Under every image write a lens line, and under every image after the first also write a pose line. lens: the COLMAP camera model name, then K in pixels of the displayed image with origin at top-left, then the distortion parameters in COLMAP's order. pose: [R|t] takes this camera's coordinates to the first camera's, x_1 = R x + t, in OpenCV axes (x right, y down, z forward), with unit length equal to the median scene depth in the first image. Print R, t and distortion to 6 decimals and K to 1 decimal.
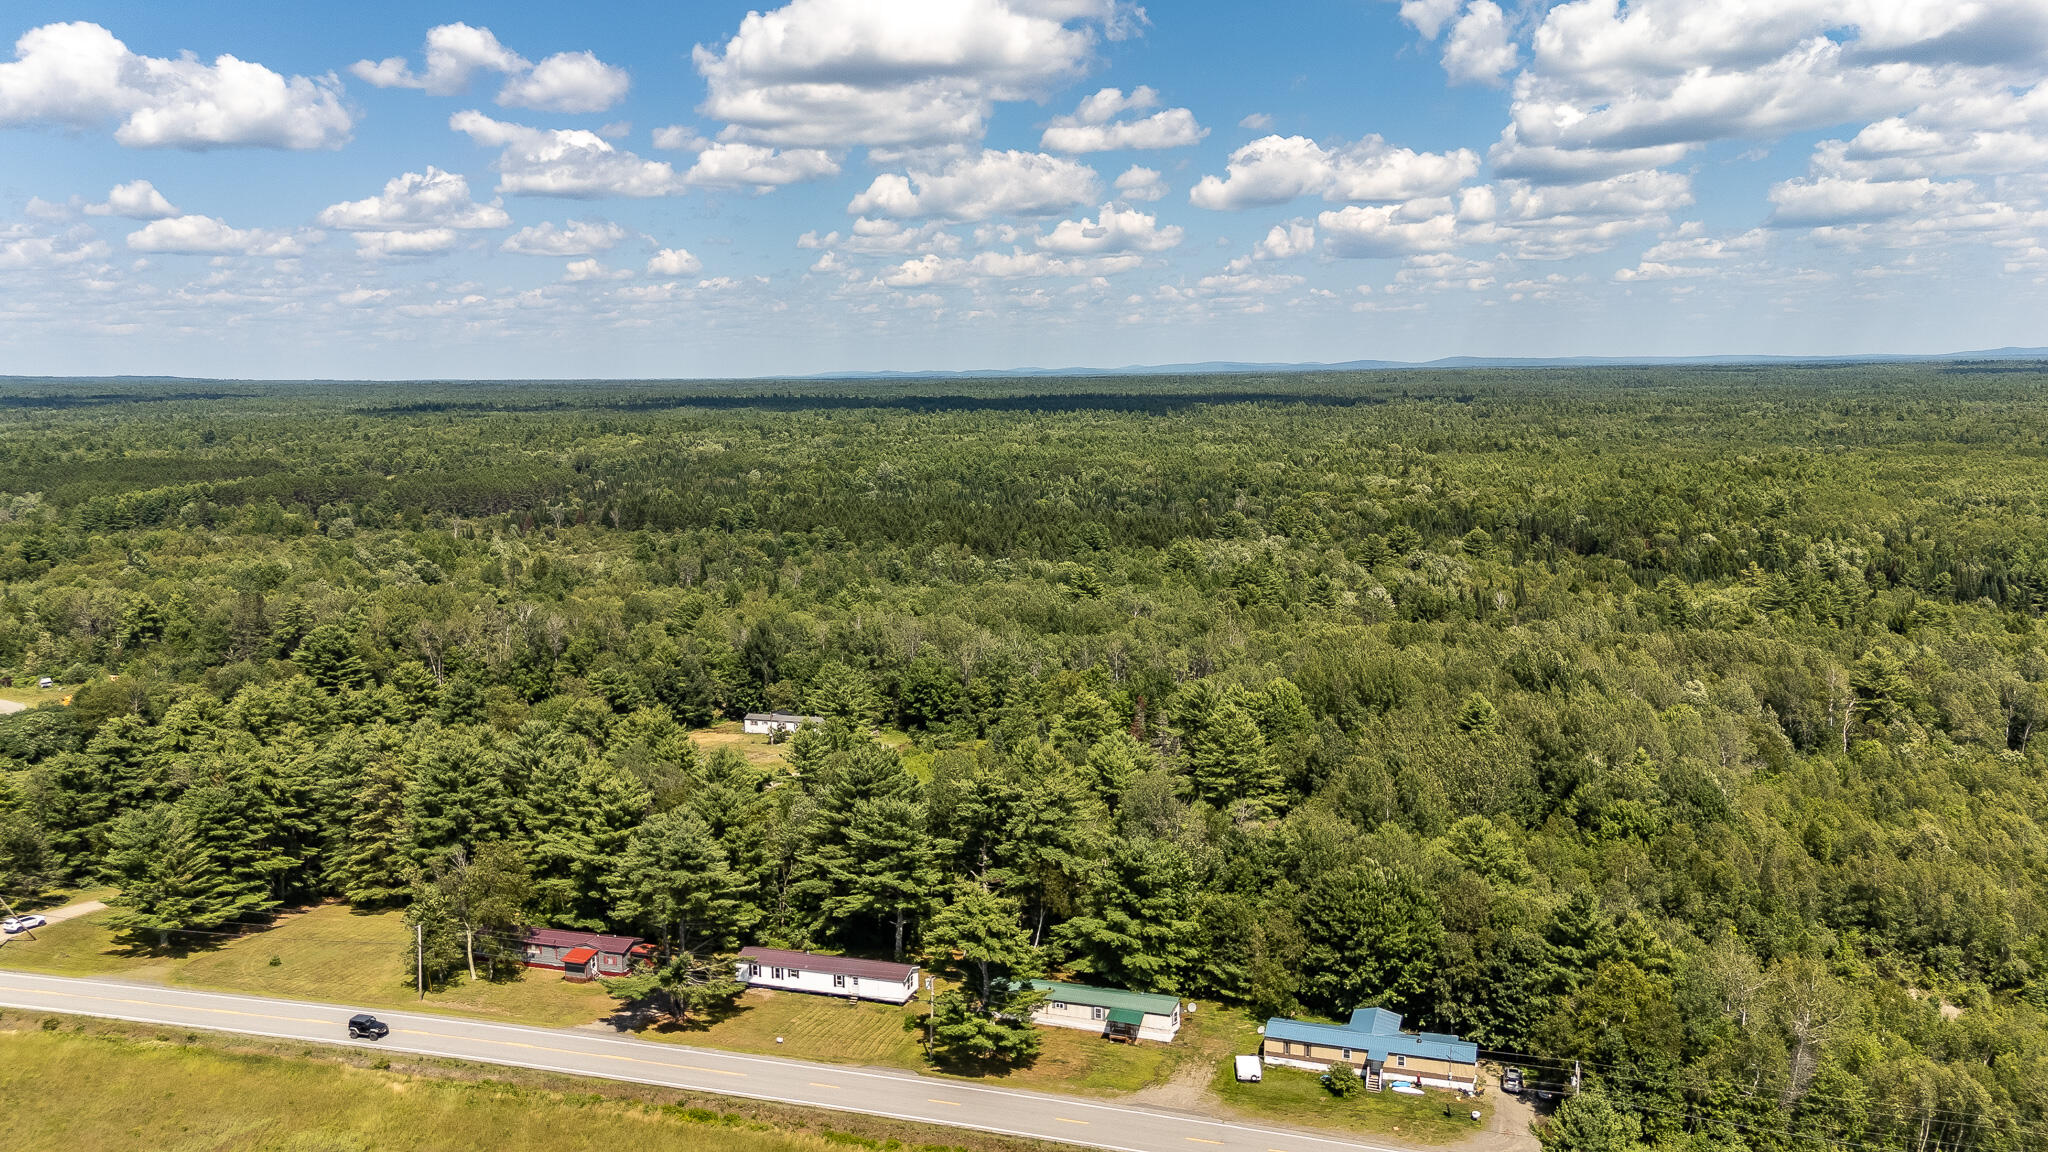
lens RADIAL K [[1510.2, 0, 1024.0], [0, 1510.2, 576.0], [0, 0, 1]] dist [0.070801, -0.063141]
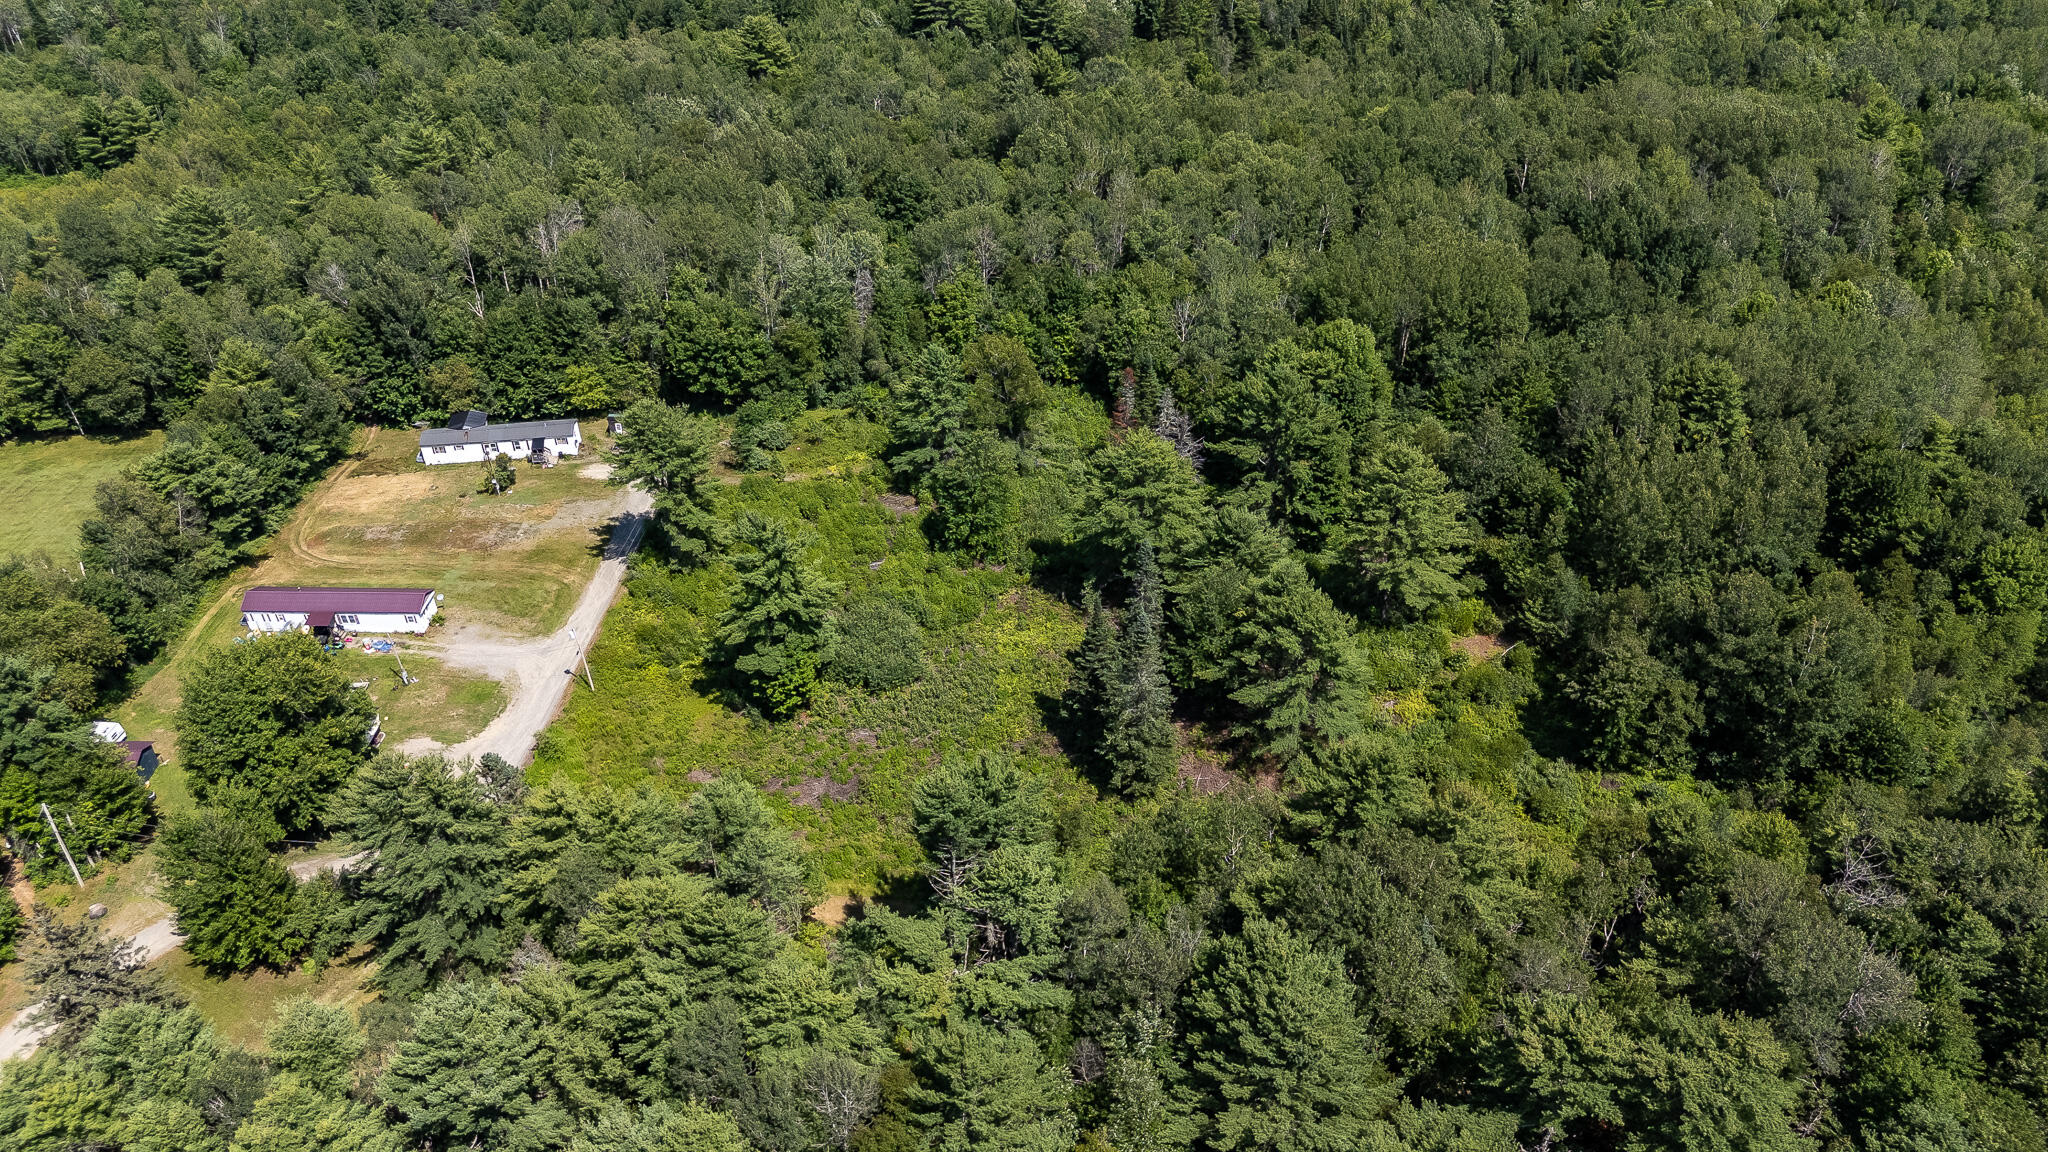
lens RADIAL K [[1519.1, 0, 1018.1], [0, 1519.1, 568.7], [0, 0, 1]] dist [0.086380, -0.096377]
pose [[0.917082, -0.235278, 0.321877, -0.040040], [0.062637, 0.882317, 0.466470, -0.031007], [-0.393748, -0.407630, 0.823894, 0.086487]]
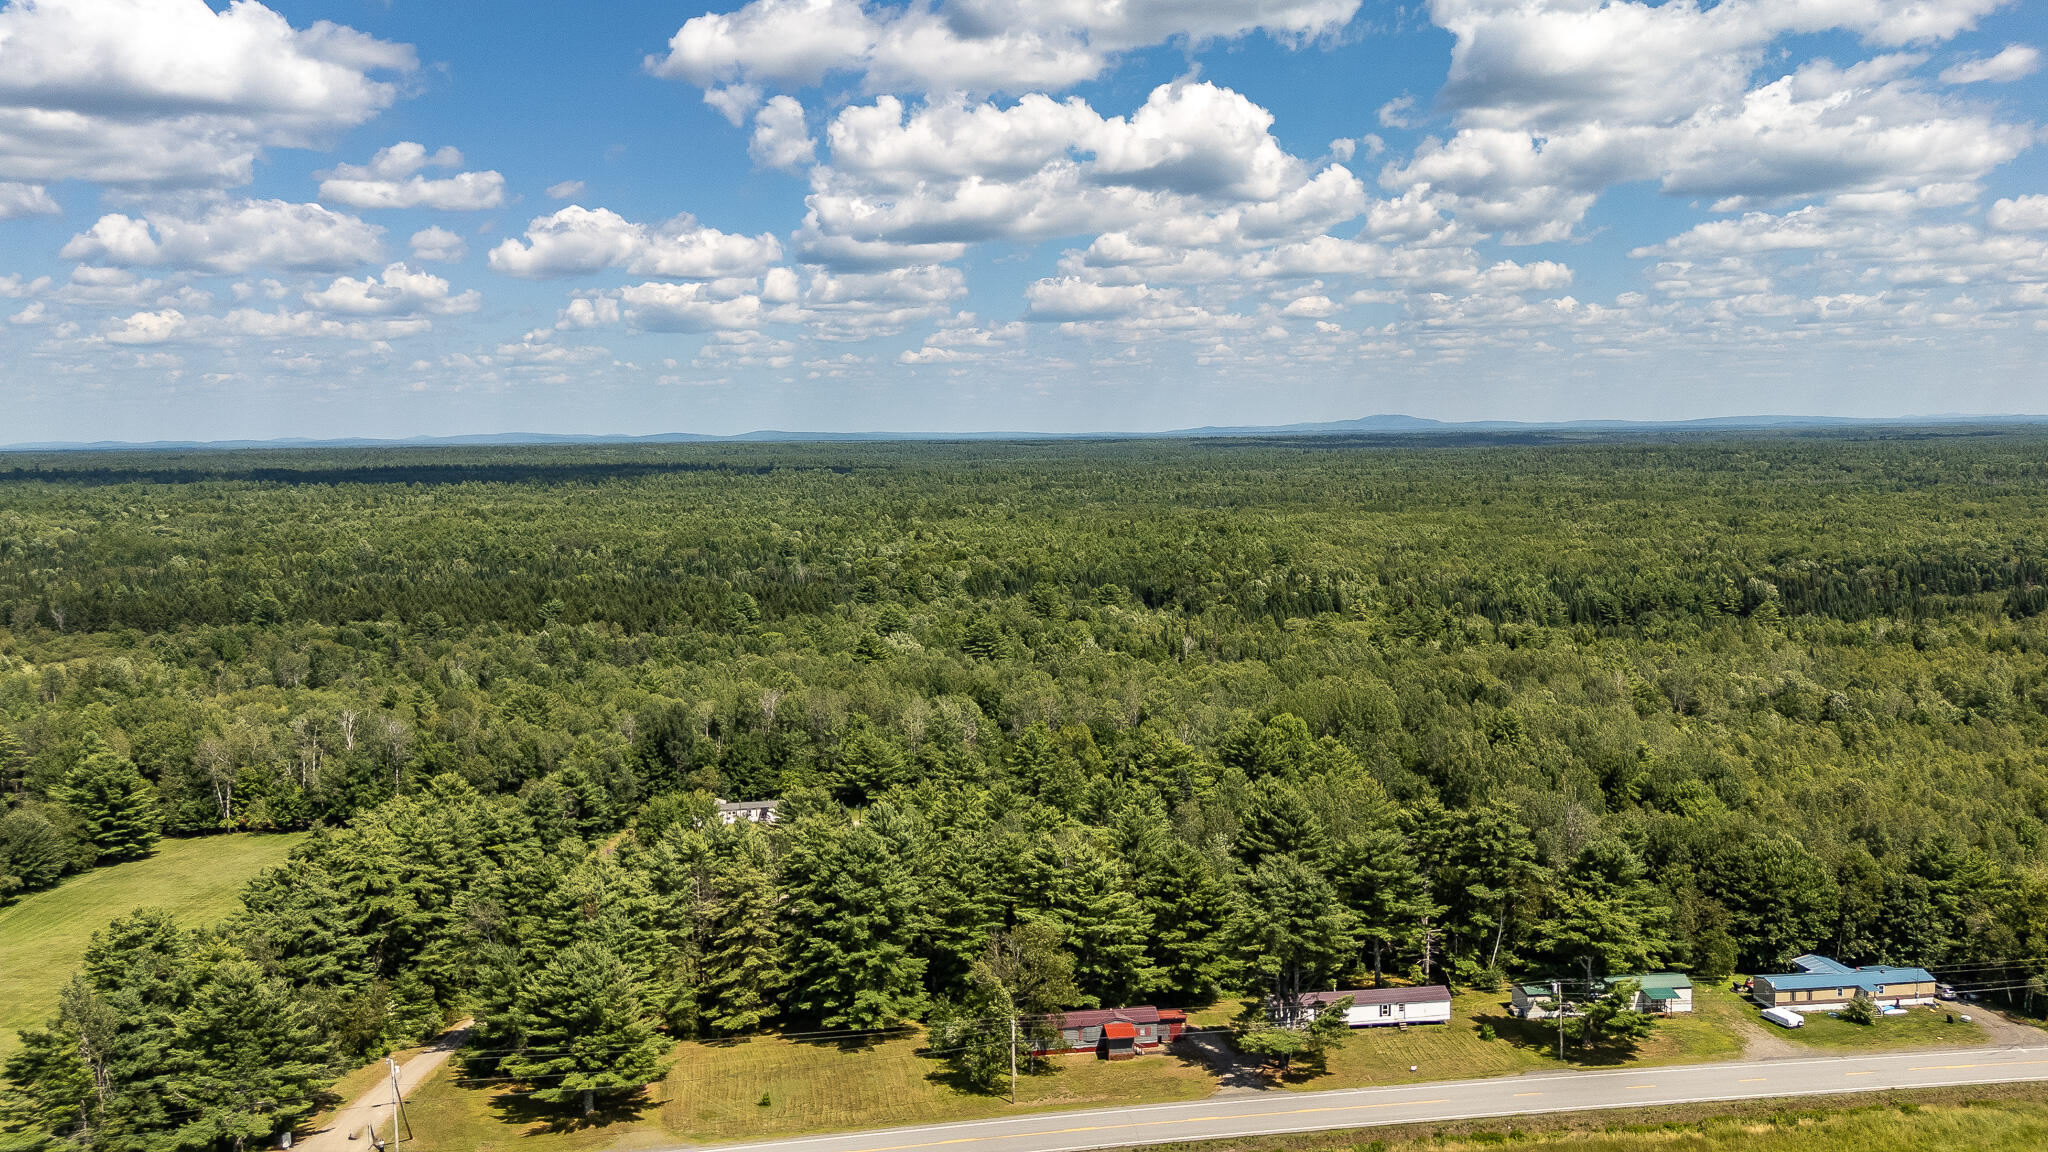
lens RADIAL K [[1510.2, 0, 1024.0], [0, 1510.2, 576.0], [0, 0, 1]] dist [0.070801, -0.063141]
pose [[0.900168, -0.038790, 0.433811, -0.090459], [0.059369, 0.997657, -0.033985, -0.001034], [-0.431477, 0.056348, 0.900363, 0.017526]]
